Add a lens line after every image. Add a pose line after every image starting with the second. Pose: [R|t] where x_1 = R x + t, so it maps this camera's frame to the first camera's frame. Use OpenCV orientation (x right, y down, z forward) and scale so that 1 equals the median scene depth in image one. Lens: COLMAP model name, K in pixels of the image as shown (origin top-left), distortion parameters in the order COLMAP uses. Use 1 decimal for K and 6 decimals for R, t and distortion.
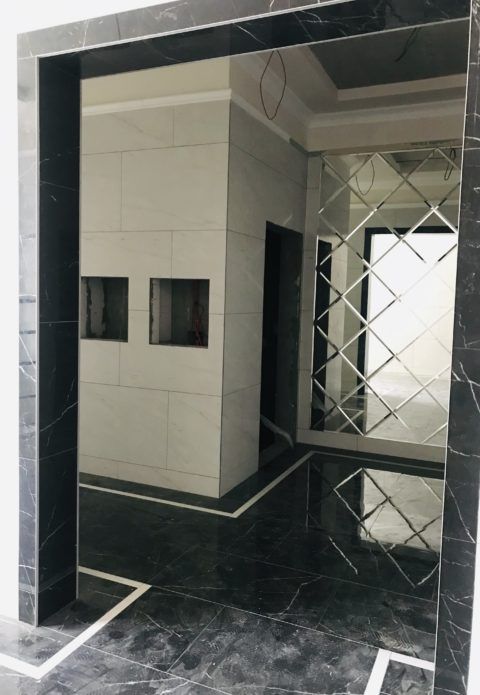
lens RADIAL K [[590.2, 0, 240.5], [0, 590.2, 347.4], [0, 0, 1]] dist [0.006084, 0.001771]
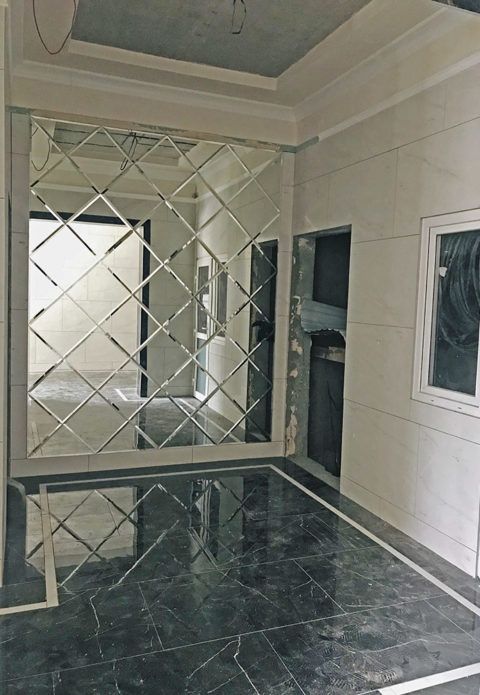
lens RADIAL K [[590.2, 0, 240.2], [0, 590.2, 347.5], [0, 0, 1]] dist [0.006084, 0.001771]
pose [[0.685630, -0.061009, 0.725389, -0.207071], [0.045427, 0.998125, 0.041011, -0.025418], [-0.726532, 0.004834, 0.687116, 0.198169]]
